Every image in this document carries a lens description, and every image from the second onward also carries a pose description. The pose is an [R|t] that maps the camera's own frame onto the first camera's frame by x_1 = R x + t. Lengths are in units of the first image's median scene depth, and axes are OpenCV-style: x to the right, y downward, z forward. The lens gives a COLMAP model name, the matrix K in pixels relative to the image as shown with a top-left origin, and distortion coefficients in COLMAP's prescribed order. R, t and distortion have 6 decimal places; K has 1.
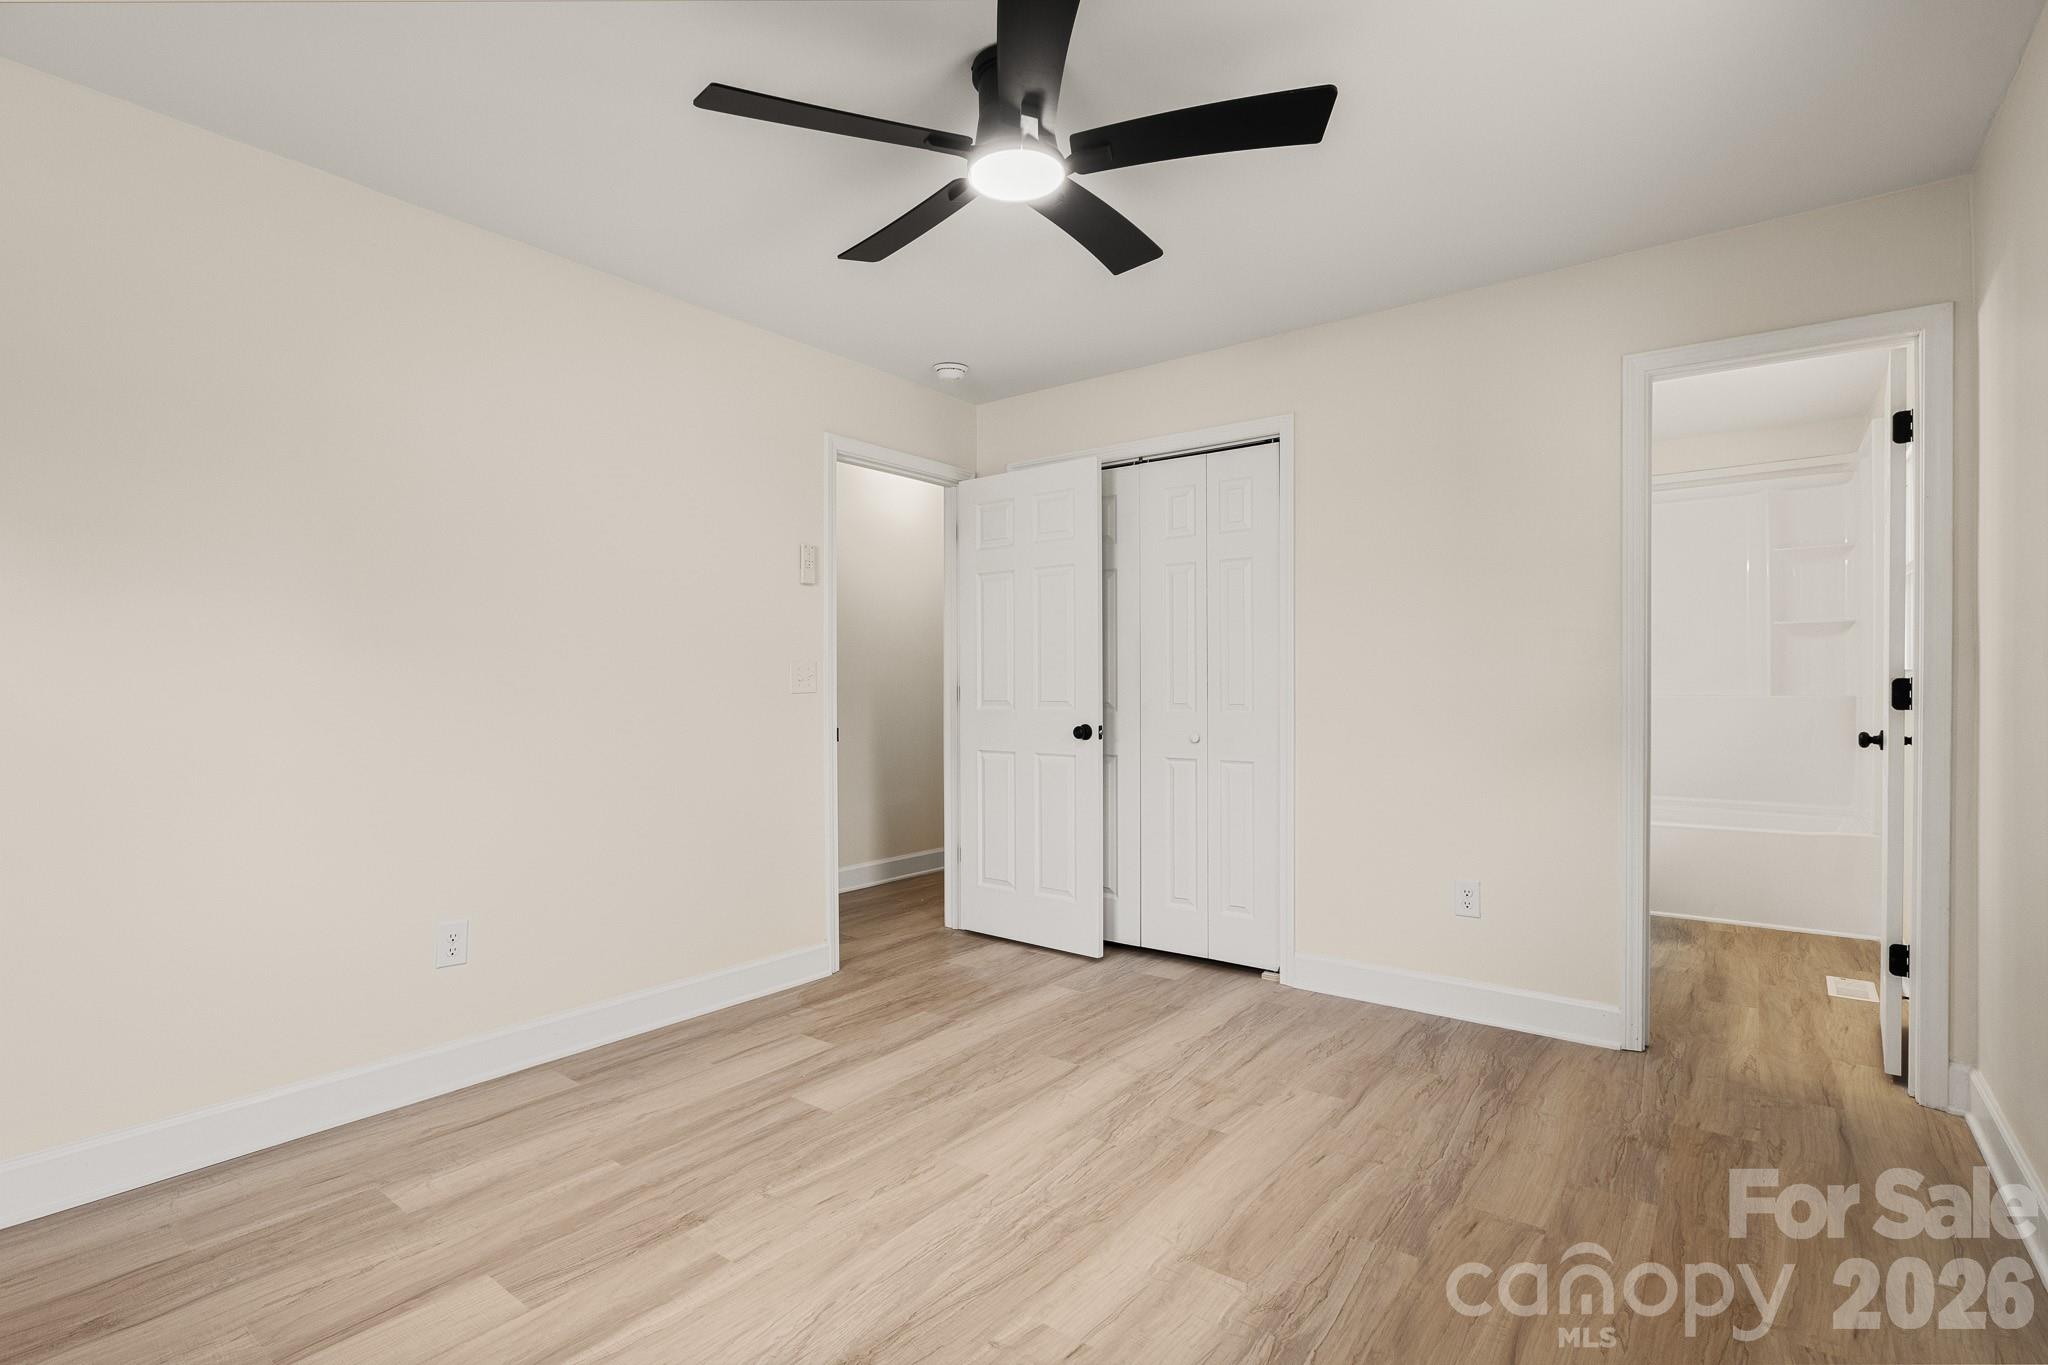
lens RADIAL K [[1027.9, 0, 1023.1], [0, 1027.9, 679.3], [0, 0, 1]] dist [-0.010111, 0.003640]
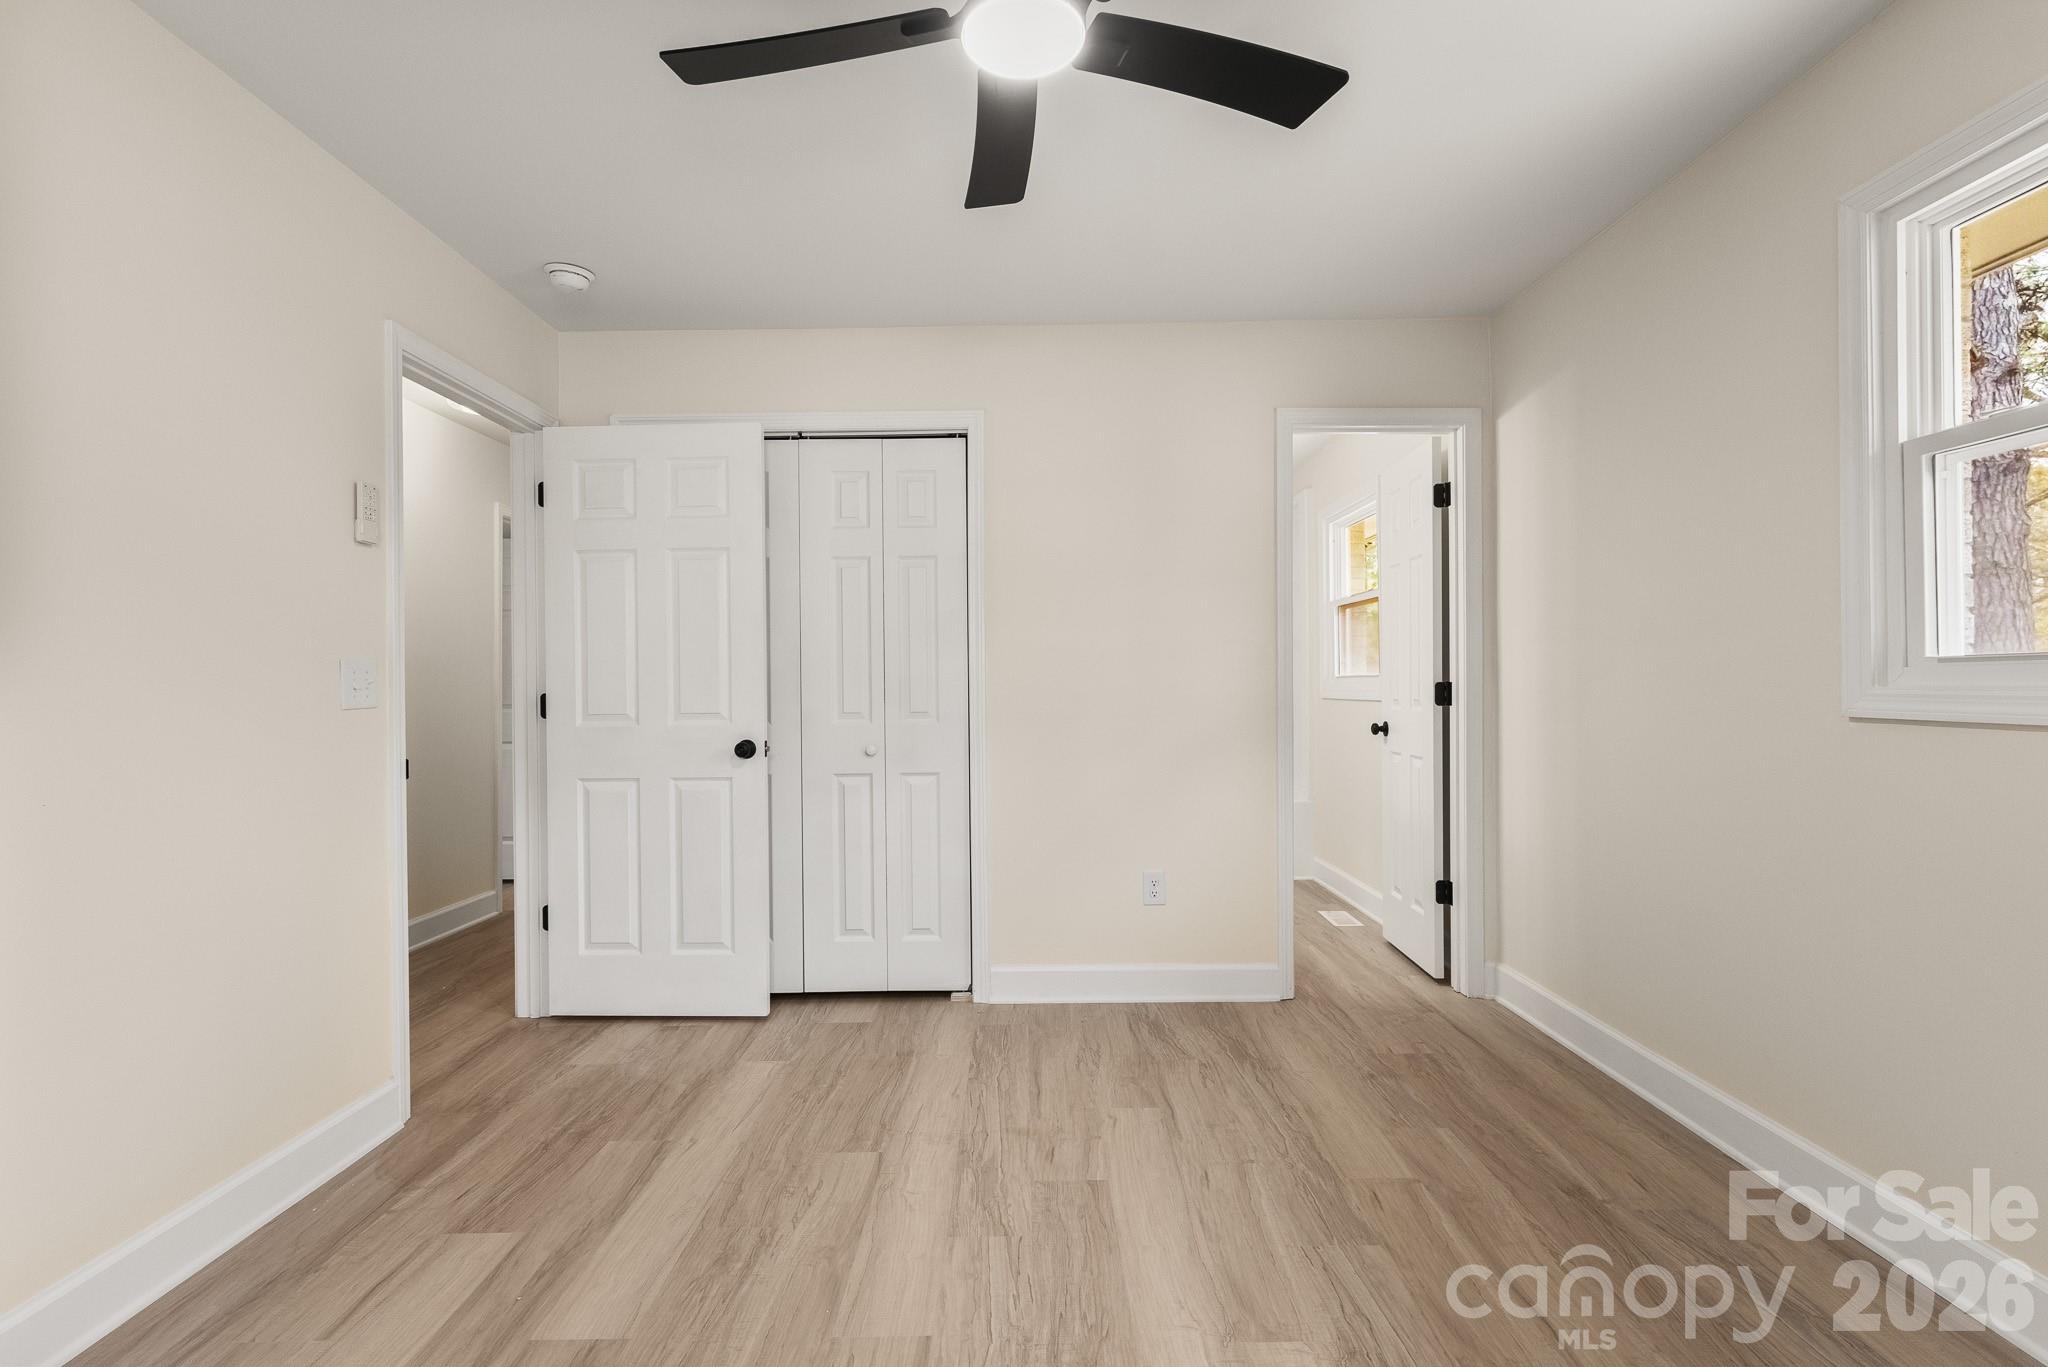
lens RADIAL K [[981.4, 0, 1030.9], [0, 981.4, 683.6], [0, 0, 1]] dist [0.008010, 0.001423]
pose [[0.781291, -0.002172, 0.624163, -0.324878], [0.005717, 0.999977, -0.003676, 0.002571], [-0.624141, 0.006441, 0.781285, 0.287254]]
